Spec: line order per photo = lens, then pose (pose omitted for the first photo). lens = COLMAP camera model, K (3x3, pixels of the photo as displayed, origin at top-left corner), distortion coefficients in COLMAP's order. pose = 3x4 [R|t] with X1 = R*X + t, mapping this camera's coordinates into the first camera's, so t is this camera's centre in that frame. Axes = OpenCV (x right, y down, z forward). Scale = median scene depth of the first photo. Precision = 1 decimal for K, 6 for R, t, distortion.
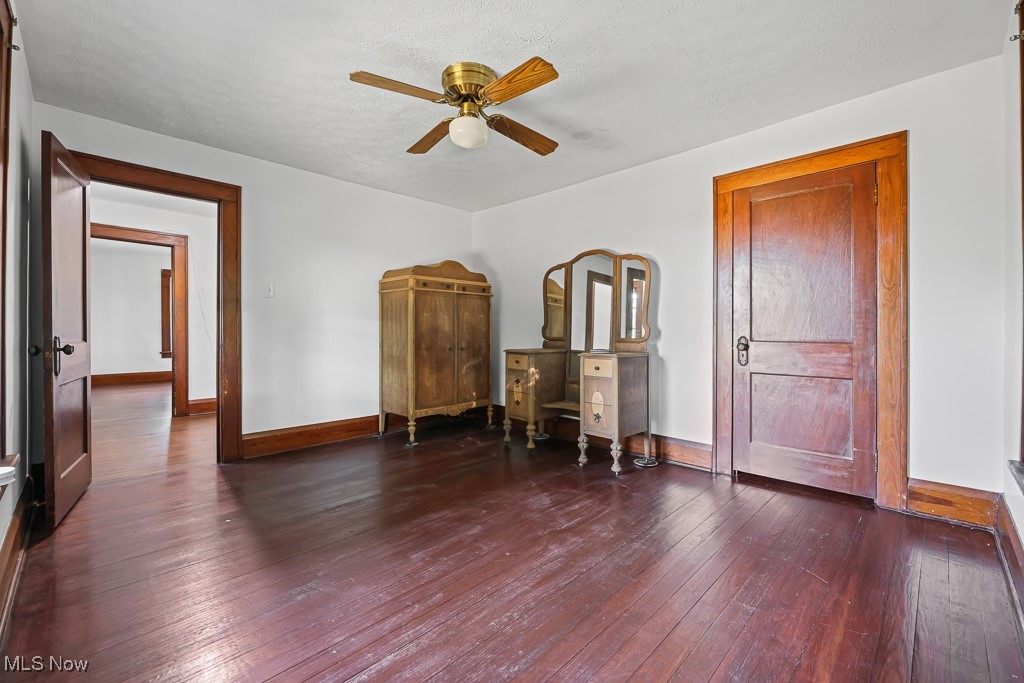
lens RADIAL K [[428.3, 0, 513.7], [0, 428.3, 337.0], [0, 0, 1]] dist [0.000059, -0.000386]
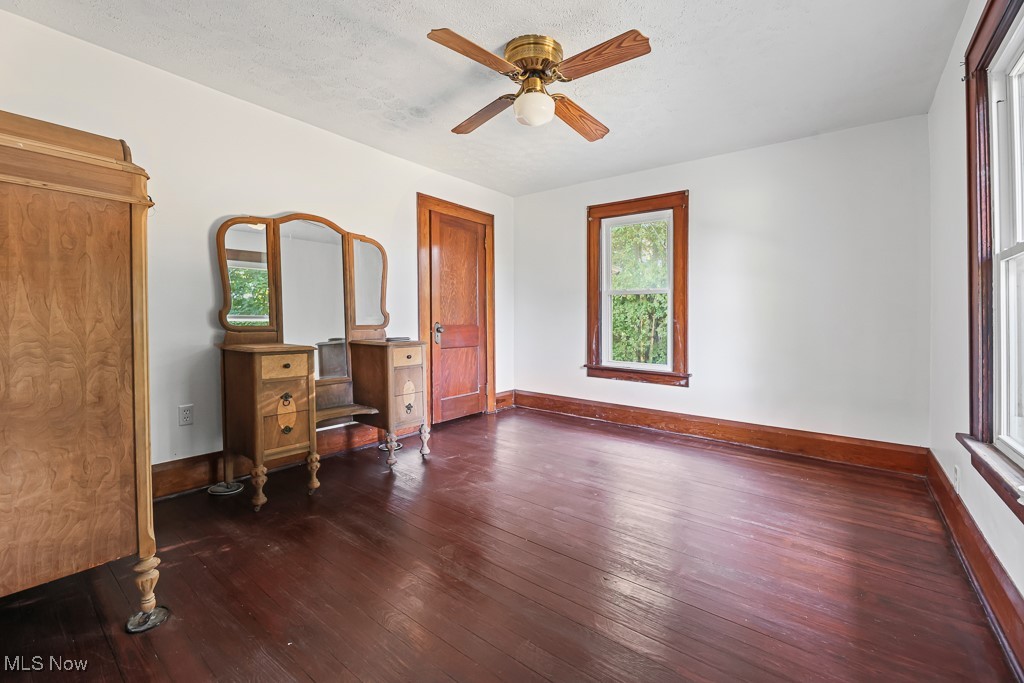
lens RADIAL K [[428.3, 0, 521.1], [0, 428.3, 318.8], [0, 0, 1]] dist [0.000059, -0.000386]
pose [[-0.132555, -0.002344, 0.991173, -0.788860], [0.007391, 0.999967, 0.003354, -0.013426], [-0.991148, 0.007771, -0.132533, 0.876929]]
